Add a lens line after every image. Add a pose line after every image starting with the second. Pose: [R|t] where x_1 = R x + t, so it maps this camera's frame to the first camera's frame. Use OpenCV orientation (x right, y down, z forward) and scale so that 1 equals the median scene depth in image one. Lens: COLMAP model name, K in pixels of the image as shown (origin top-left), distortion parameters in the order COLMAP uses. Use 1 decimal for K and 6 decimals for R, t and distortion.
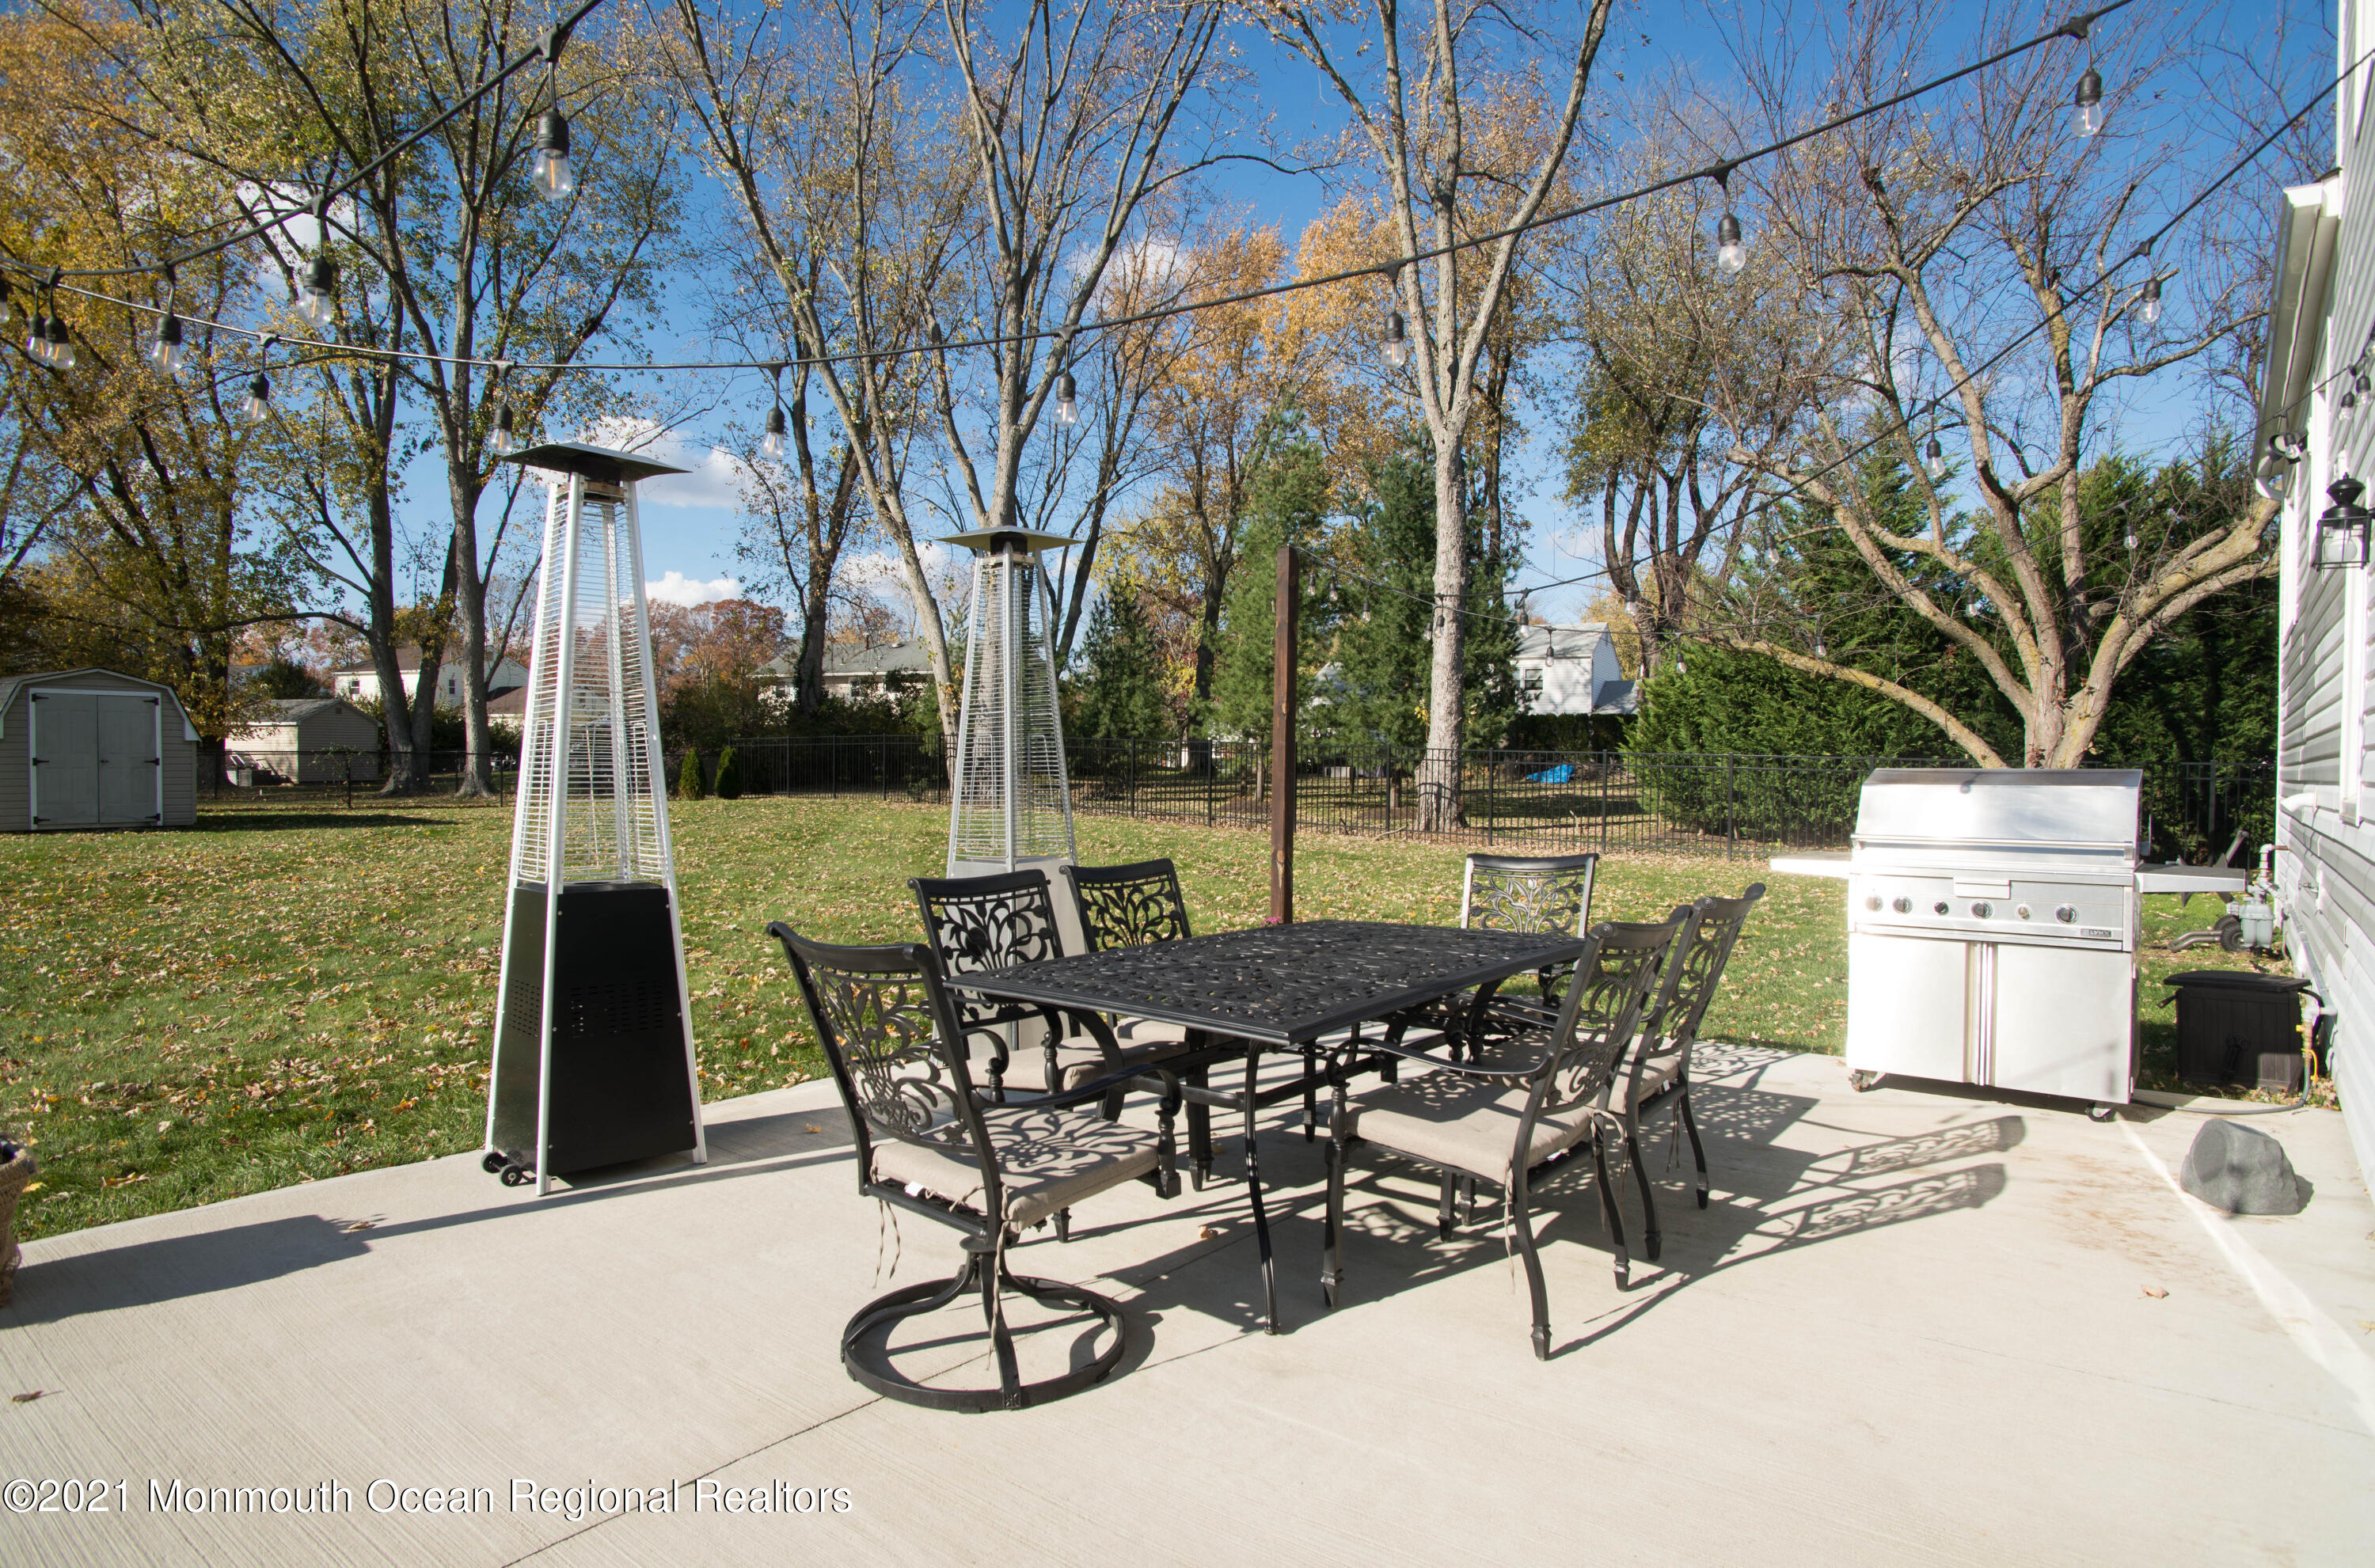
lens RADIAL K [[1322.3, 0, 1180.5], [0, 1322.3, 793.3], [0, 0, 1]] dist [-0.038019, 0.012248]
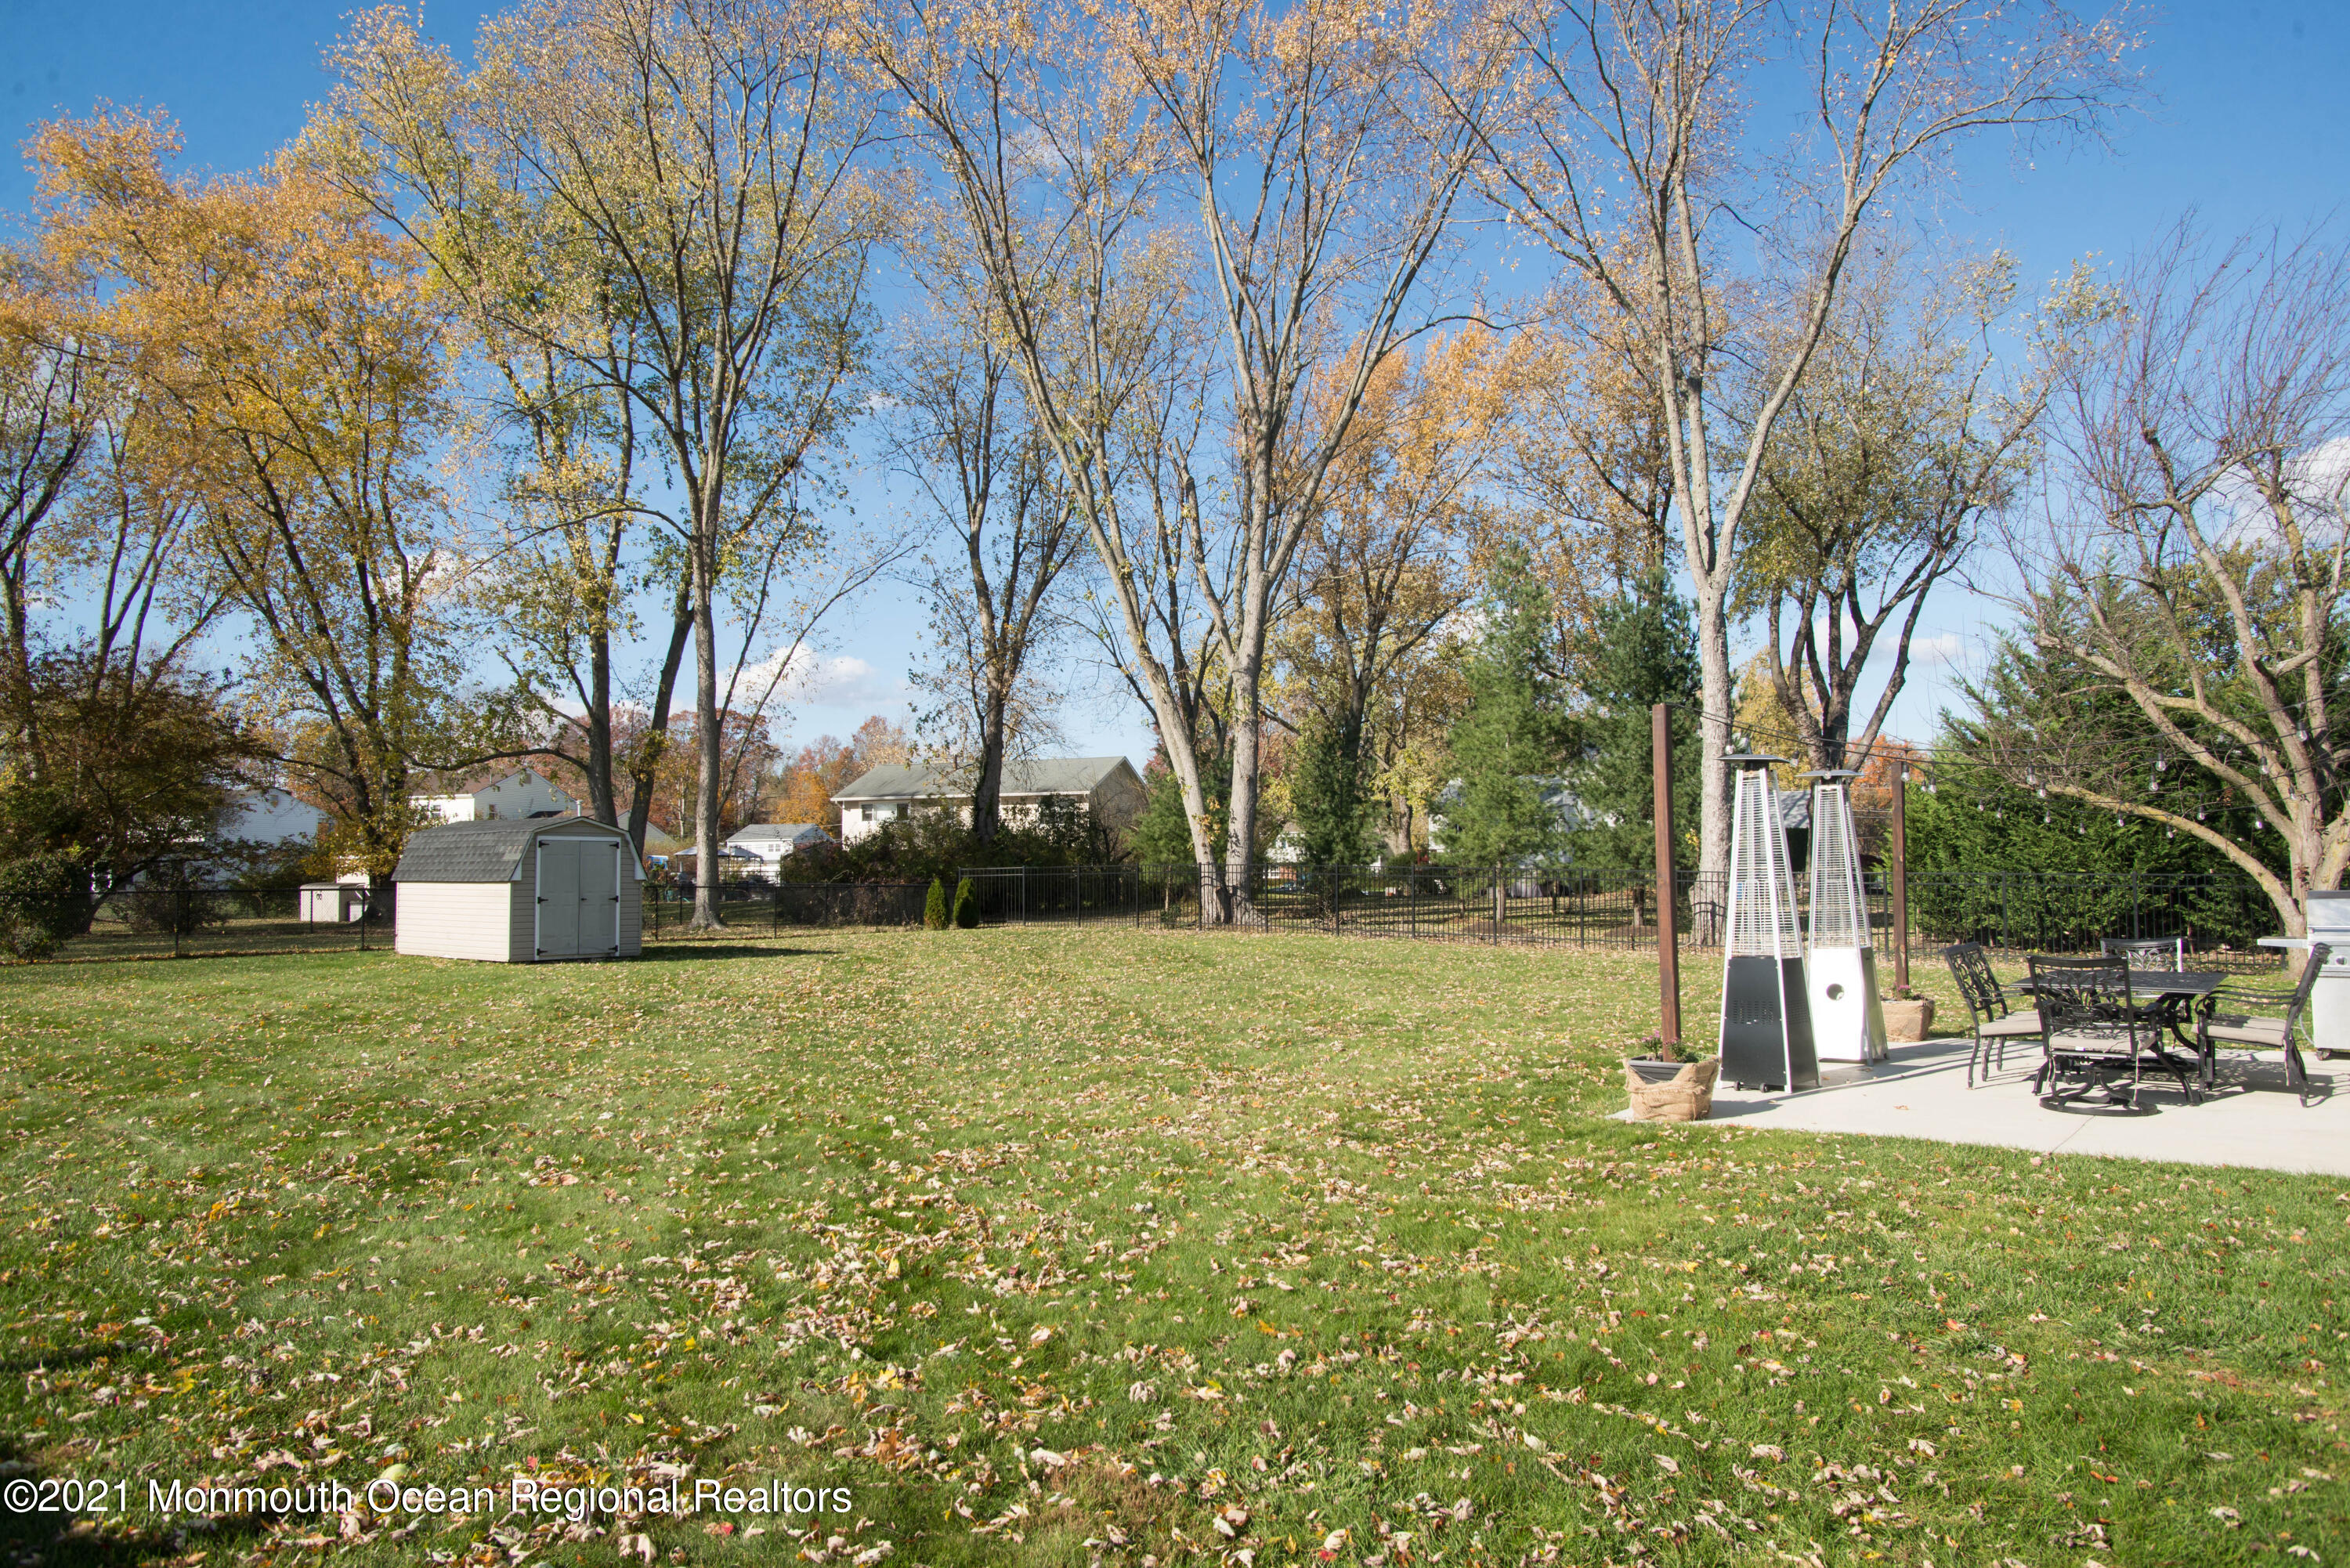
lens RADIAL K [[1543.0, 0, 1177.1], [0, 1543.0, 779.0], [0, 0, 1]] dist [-0.031008, 0.018936]
pose [[0.999821, -0.013273, 0.013486, -0.286635], [0.014440, 0.995795, -0.090466, -0.000586], [-0.012229, 0.090645, 0.995808, -0.297611]]
